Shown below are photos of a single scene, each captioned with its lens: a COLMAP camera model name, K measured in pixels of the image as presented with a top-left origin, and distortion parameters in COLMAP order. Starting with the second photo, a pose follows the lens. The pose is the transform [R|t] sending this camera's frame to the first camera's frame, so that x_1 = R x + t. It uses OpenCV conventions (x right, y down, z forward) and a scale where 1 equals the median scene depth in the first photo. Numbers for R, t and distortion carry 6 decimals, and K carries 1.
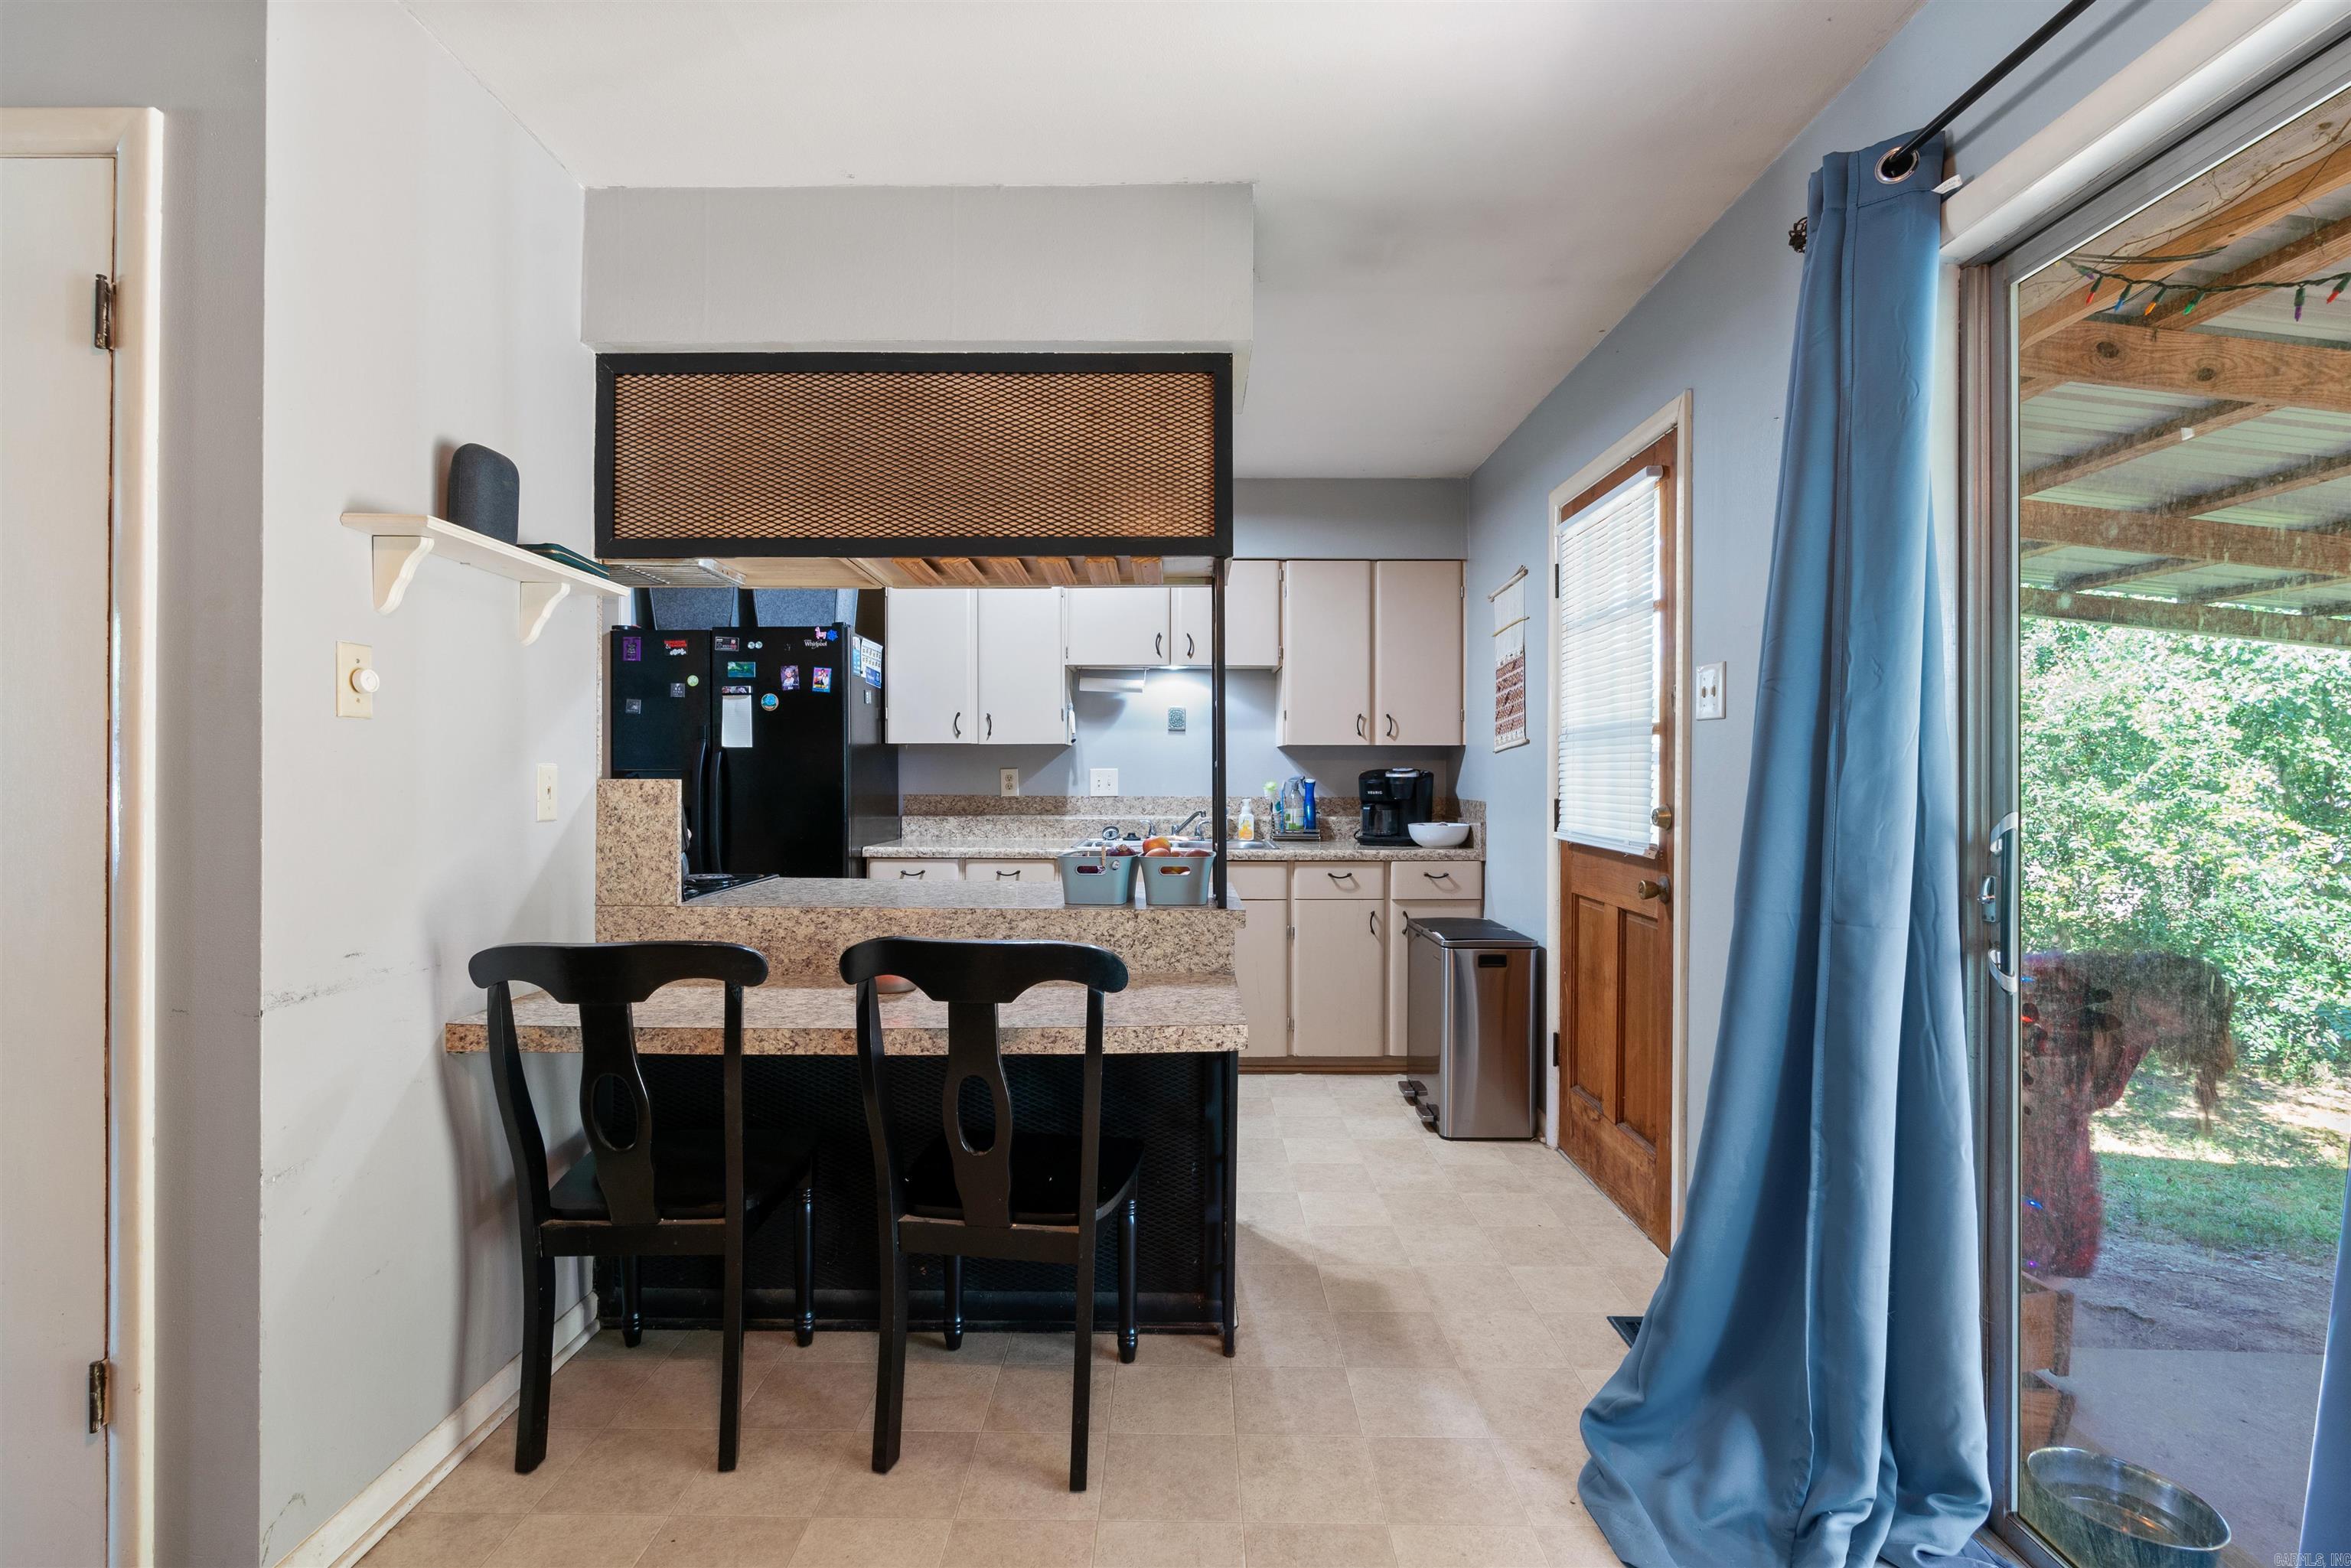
lens RADIAL K [[1086.6, 0, 1176.2], [0, 1086.6, 778.5], [0, 0, 1]] dist [-0.009191, 0.000669]
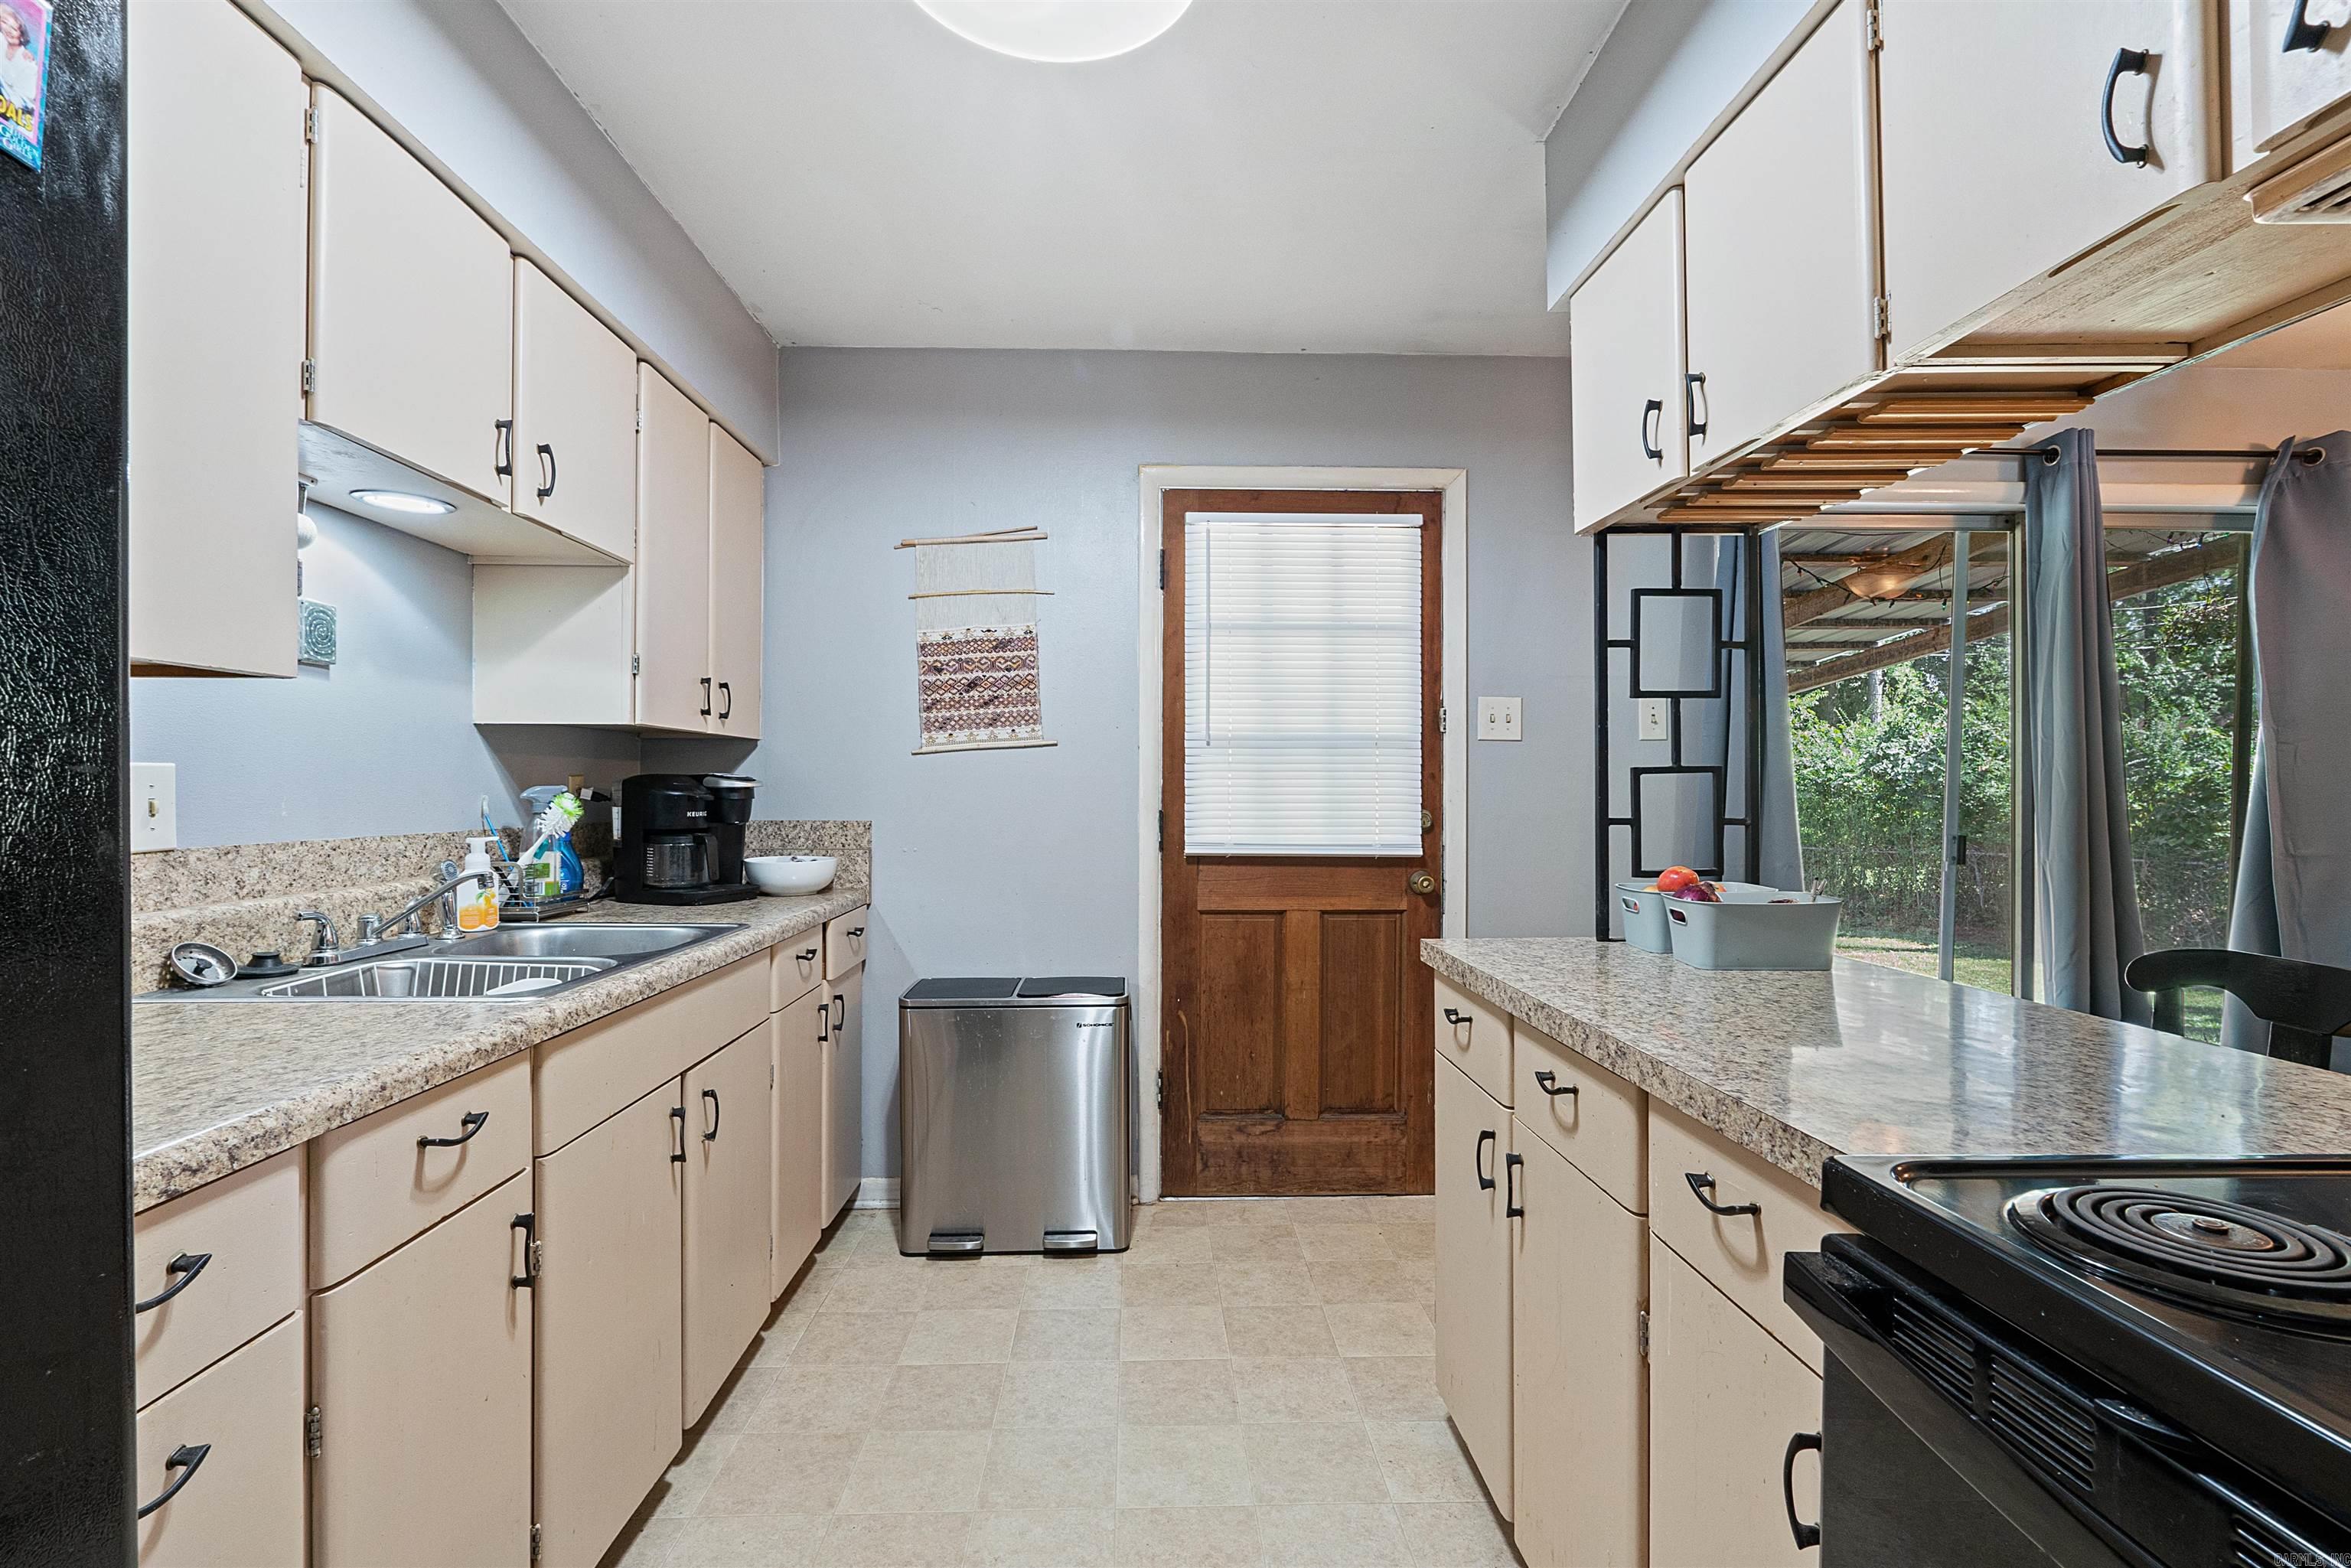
lens RADIAL K [[1084.0, 0, 1175.5], [0, 1084.0, 784.0], [0, 0, 1]] dist [-0.009200, 0.003811]
pose [[-0.036575, -0.000932, 0.999330, -0.426343], [0.002747, 0.999996, 0.001033, -0.002861], [-0.999327, 0.002783, -0.036573, 0.796103]]
